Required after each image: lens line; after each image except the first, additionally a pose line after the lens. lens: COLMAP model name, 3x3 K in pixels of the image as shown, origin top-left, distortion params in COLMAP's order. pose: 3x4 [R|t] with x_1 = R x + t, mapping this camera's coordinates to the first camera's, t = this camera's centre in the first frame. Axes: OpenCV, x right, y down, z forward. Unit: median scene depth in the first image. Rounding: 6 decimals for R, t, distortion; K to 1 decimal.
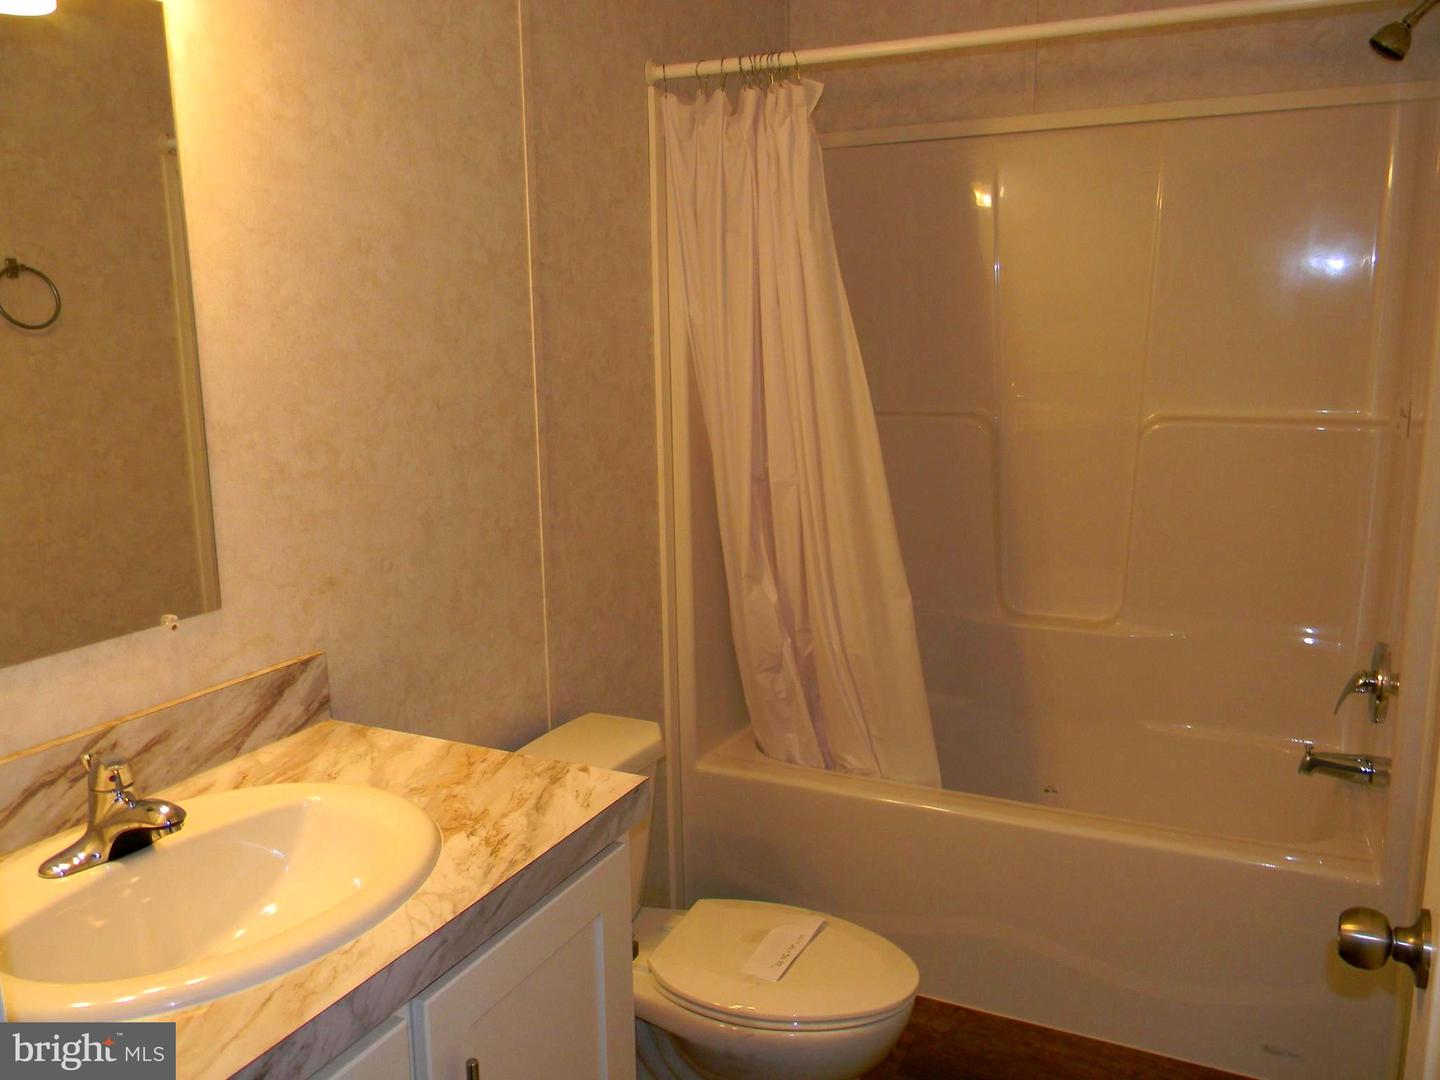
lens RADIAL K [[1172.2, 0, 720.7], [0, 1172.2, 554.1], [0, 0, 1]] dist [0.028502, -0.048113]
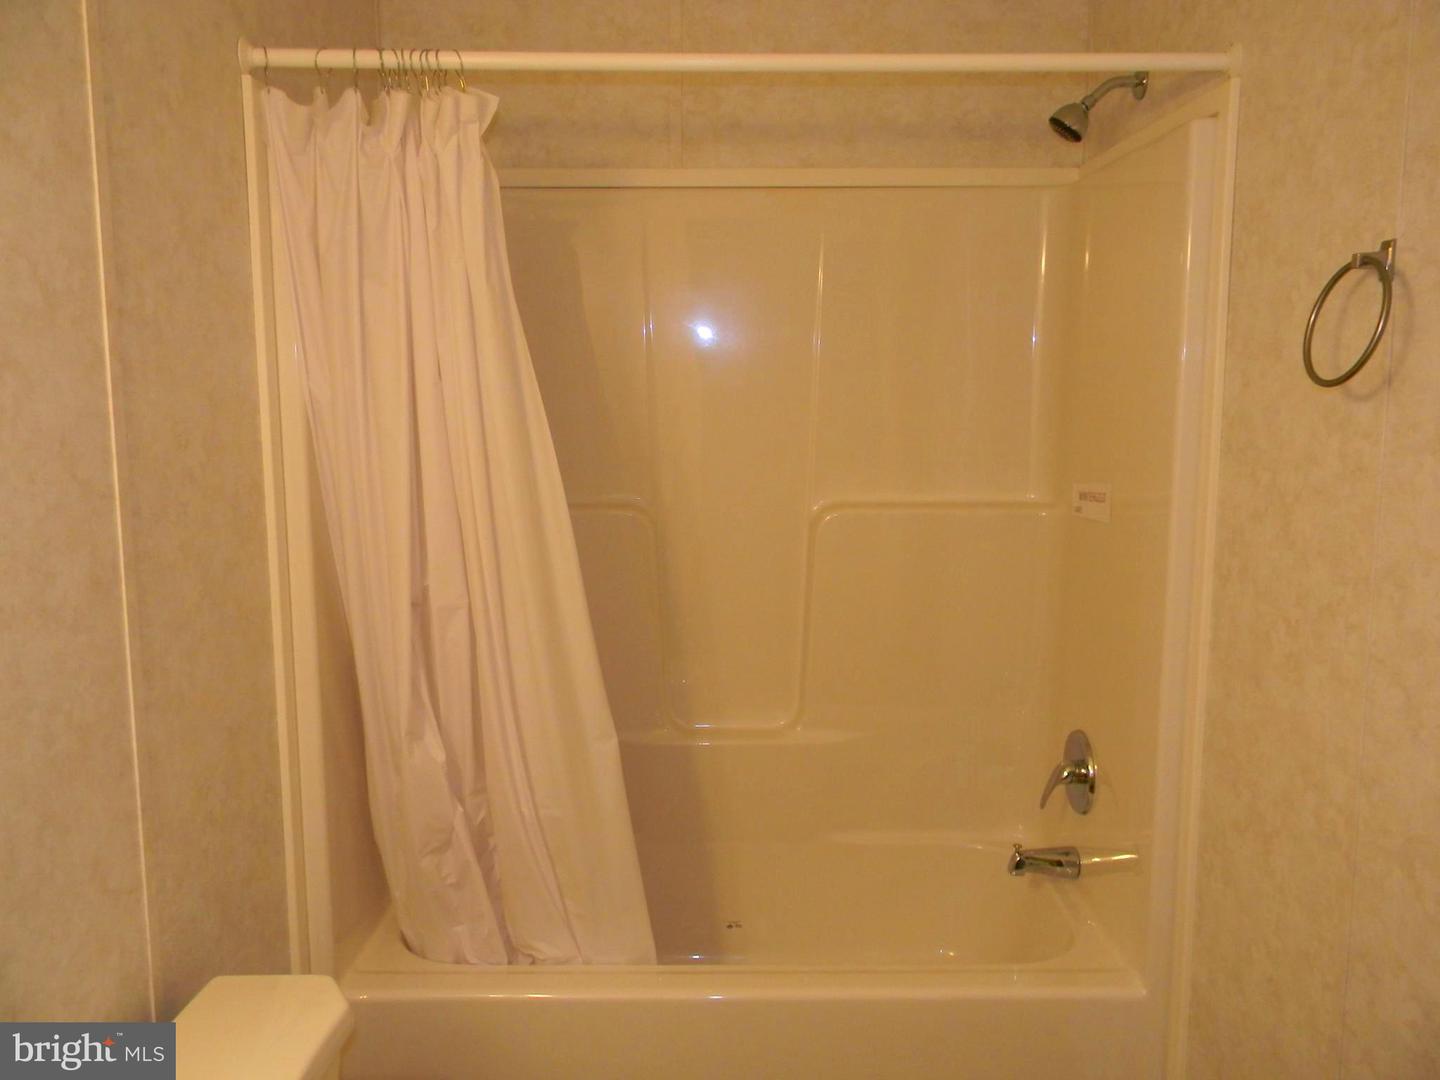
lens RADIAL K [[1172.2, 0, 720.7], [0, 1172.2, 554.1], [0, 0, 1]] dist [0.028502, -0.048113]
pose [[0.898907, -0.049400, 0.435346, -0.126792], [0.073881, 0.996485, -0.039475, -0.054657], [-0.431866, 0.067648, 0.899397, 0.245012]]
